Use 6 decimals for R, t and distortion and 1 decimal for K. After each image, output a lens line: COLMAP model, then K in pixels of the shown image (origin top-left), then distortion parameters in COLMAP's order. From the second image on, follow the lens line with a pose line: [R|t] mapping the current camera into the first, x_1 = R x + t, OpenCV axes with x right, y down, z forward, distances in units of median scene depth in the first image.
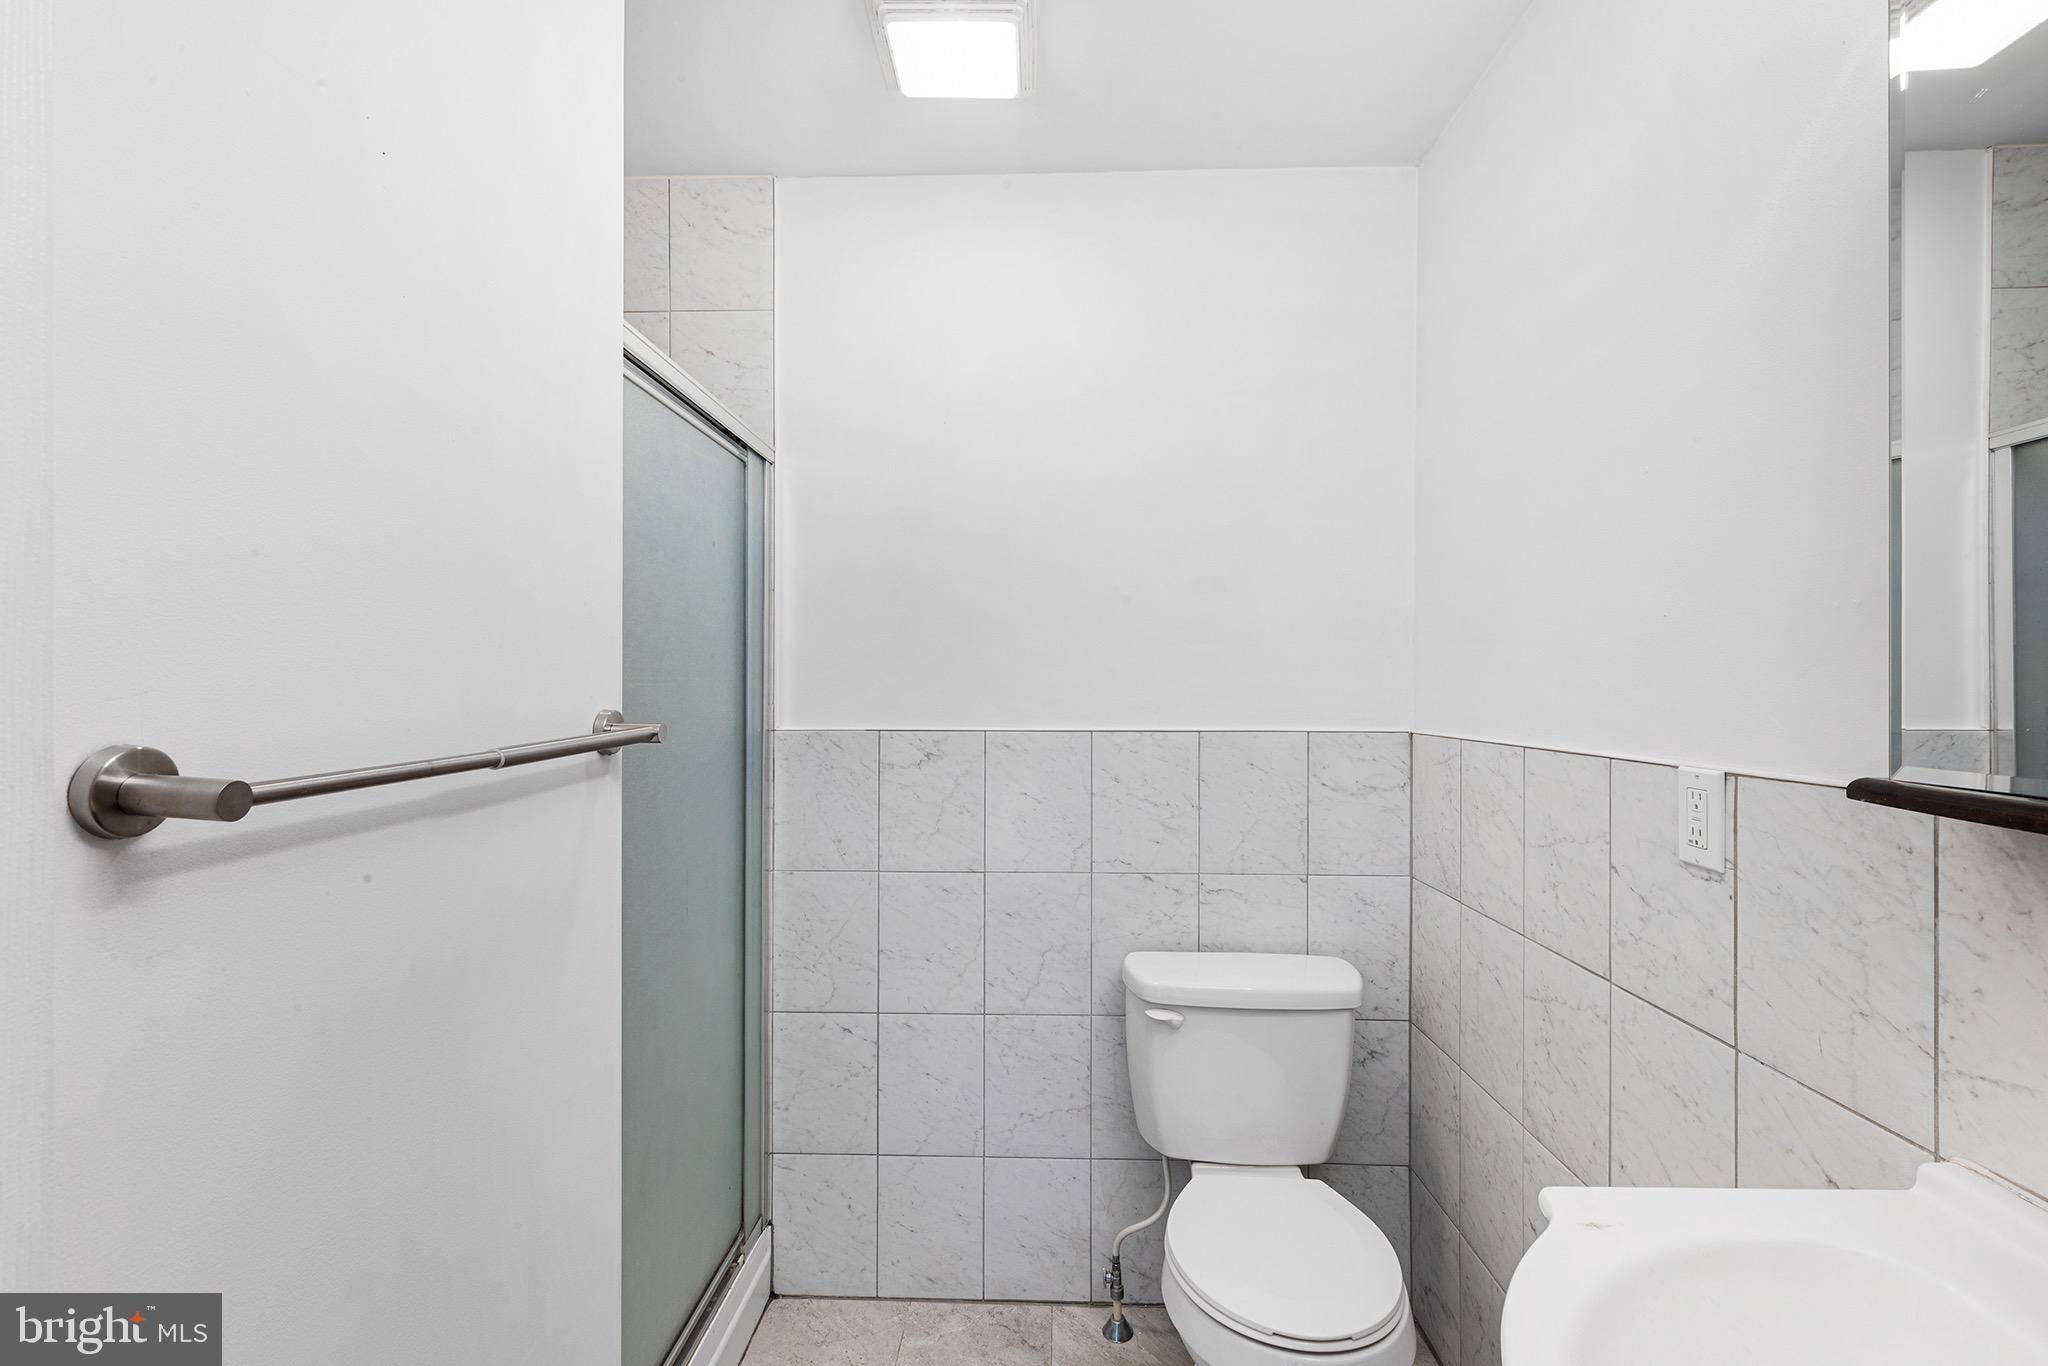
lens RADIAL K [[919.8, 0, 1022.5], [0, 919.8, 663.1], [0, 0, 1]] dist [0.003903, 0.000074]
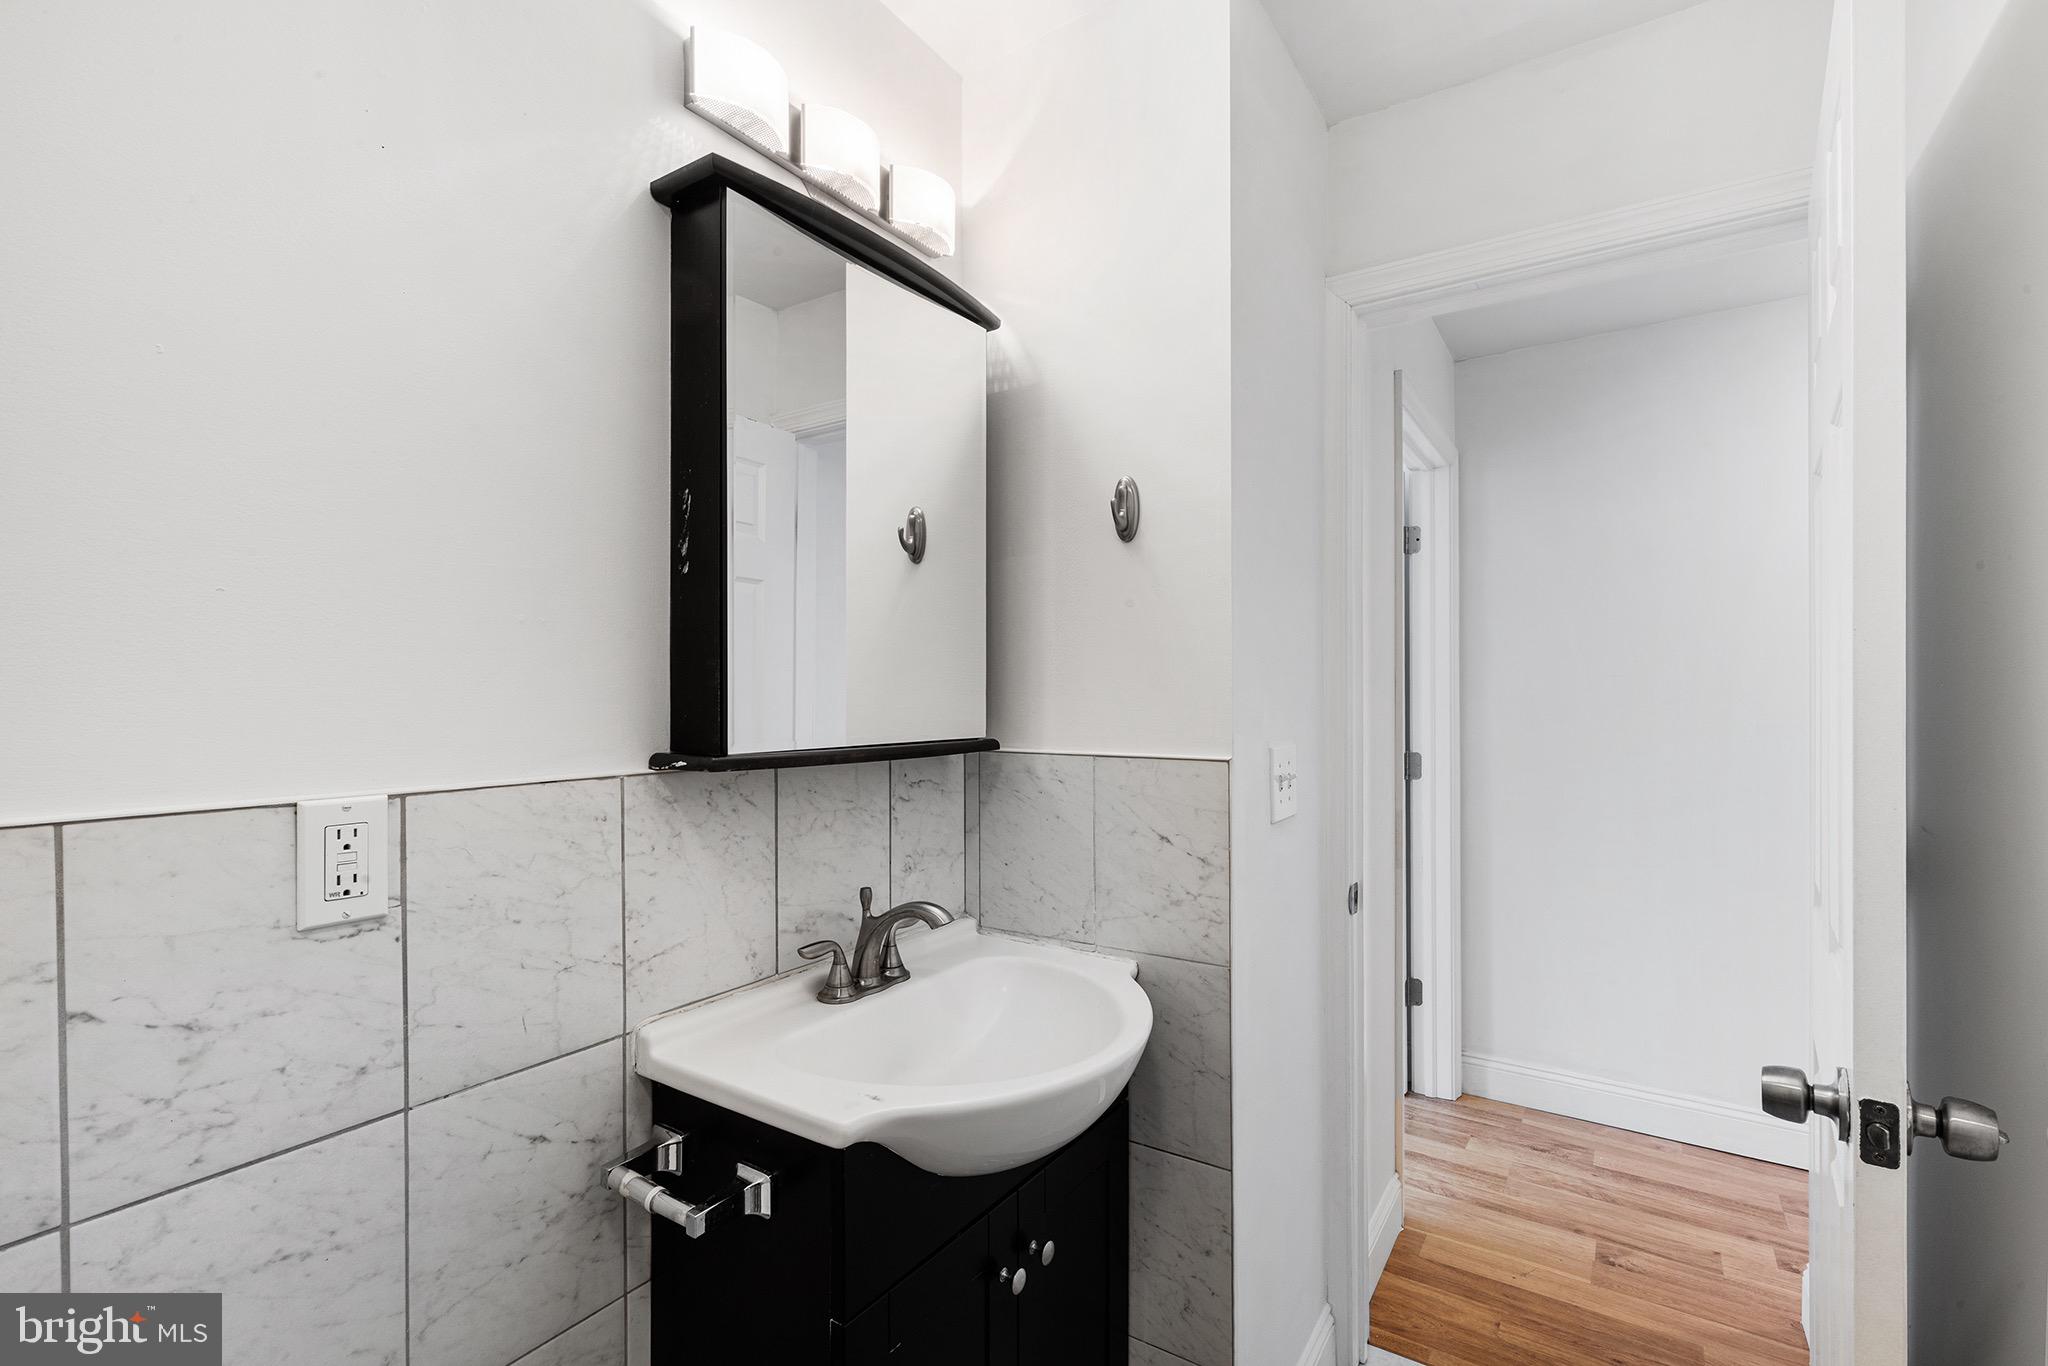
lens RADIAL K [[916.9, 0, 1022.1], [0, 916.9, 689.7], [0, 0, 1]] dist [0.000680, -0.000110]
pose [[-0.853960, -0.003091, 0.520330, -0.169746], [-0.016559, 0.999637, -0.021238, 0.030899], [-0.520075, -0.026752, -0.853701, 1.433458]]
